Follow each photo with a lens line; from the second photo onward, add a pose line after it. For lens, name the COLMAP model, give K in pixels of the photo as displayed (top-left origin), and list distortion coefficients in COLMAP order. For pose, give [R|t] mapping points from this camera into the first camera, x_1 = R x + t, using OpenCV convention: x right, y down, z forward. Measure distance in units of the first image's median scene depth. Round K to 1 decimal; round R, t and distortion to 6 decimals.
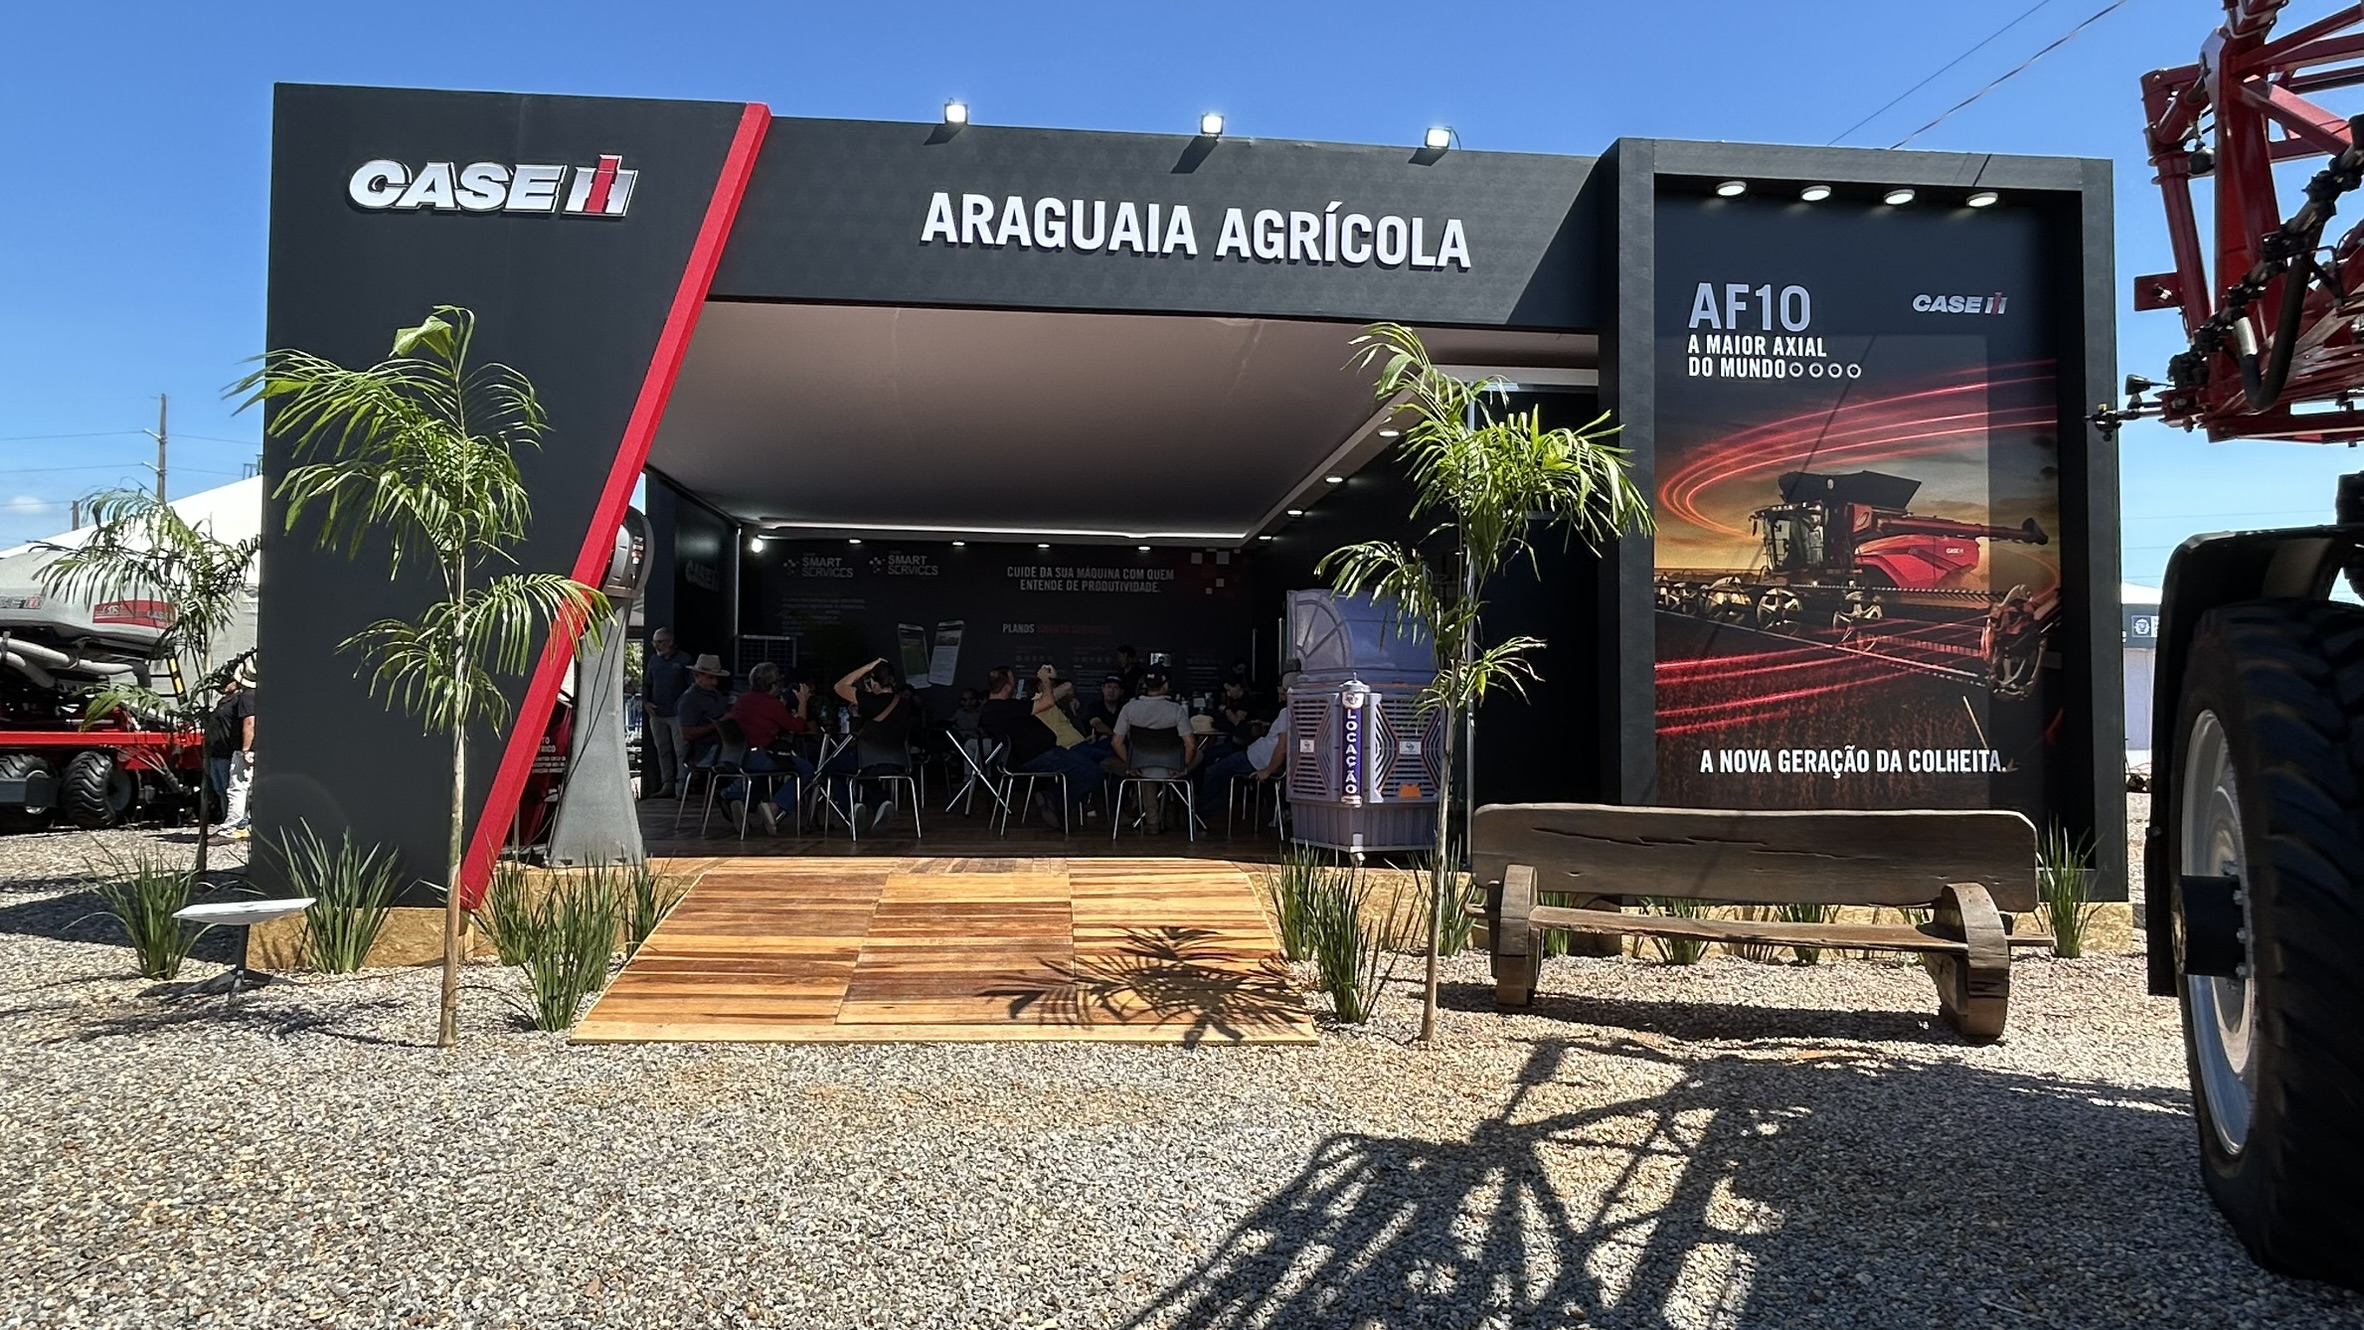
lens RADIAL K [[1369.0, 0, 1158.2], [0, 1369.0, 658.1], [0, 0, 1]] dist [-0.007725, -0.012322]
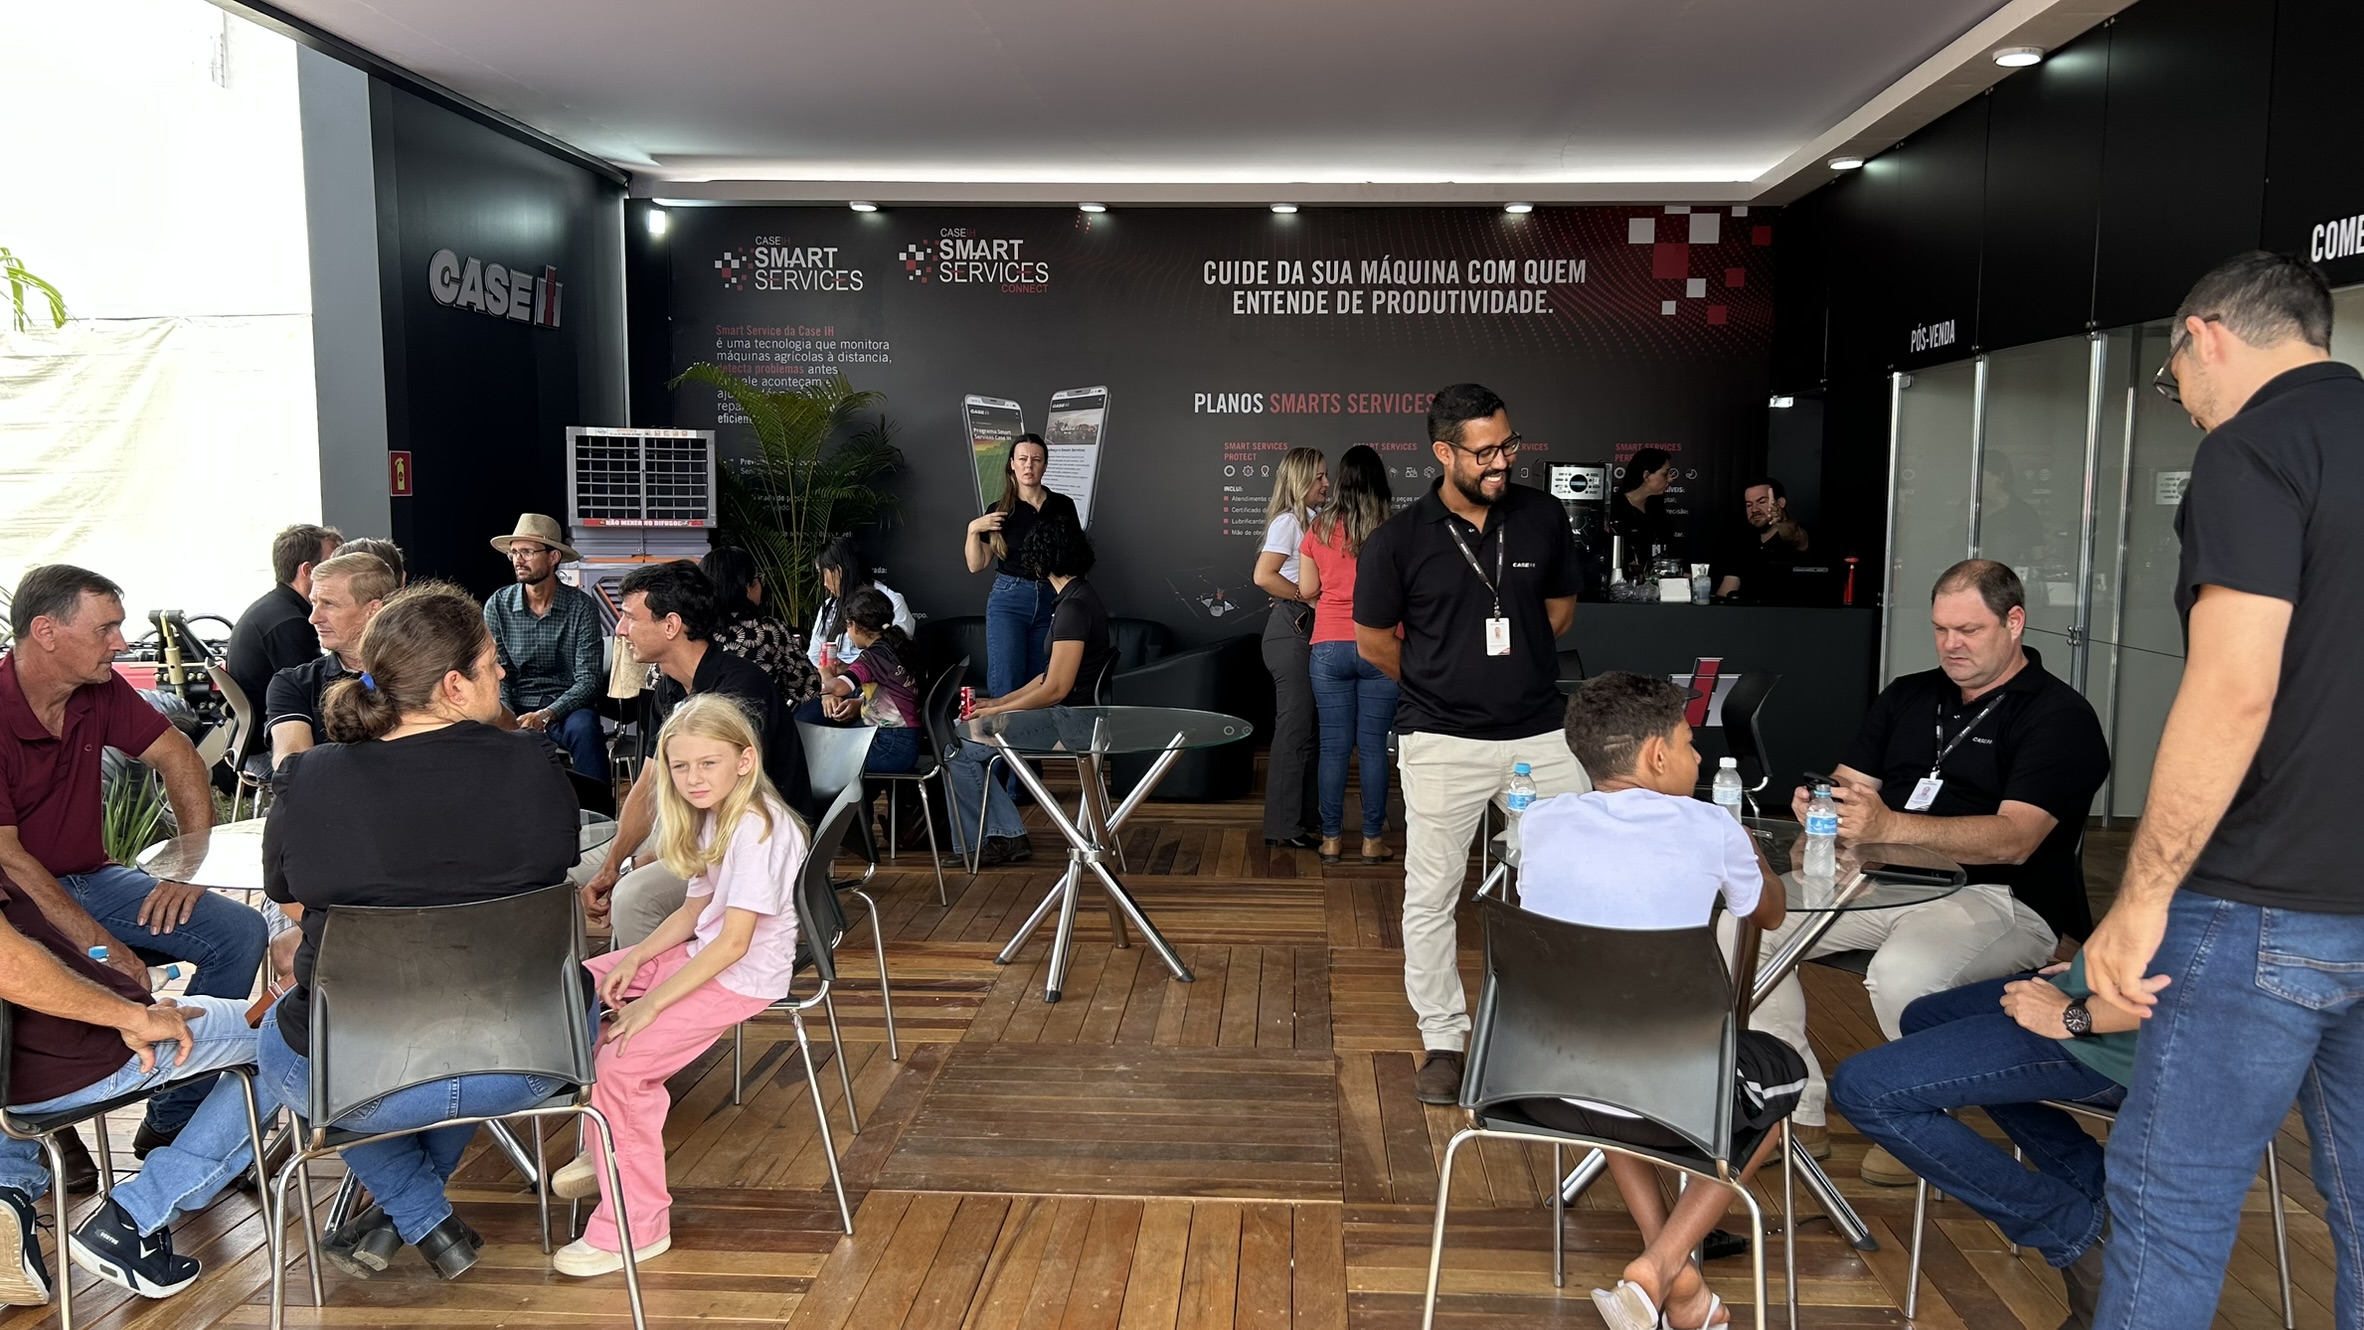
lens RADIAL K [[1786.0, 0, 1179.8], [0, 1786.0, 686.0], [0, 0, 1]] dist [0.035102, -0.048969]
pose [[0.988795, 0.012908, -0.148720, -0.065955], [0.008984, 0.989303, 0.145598, -0.033542], [0.149008, -0.145303, 0.978102, 0.911876]]
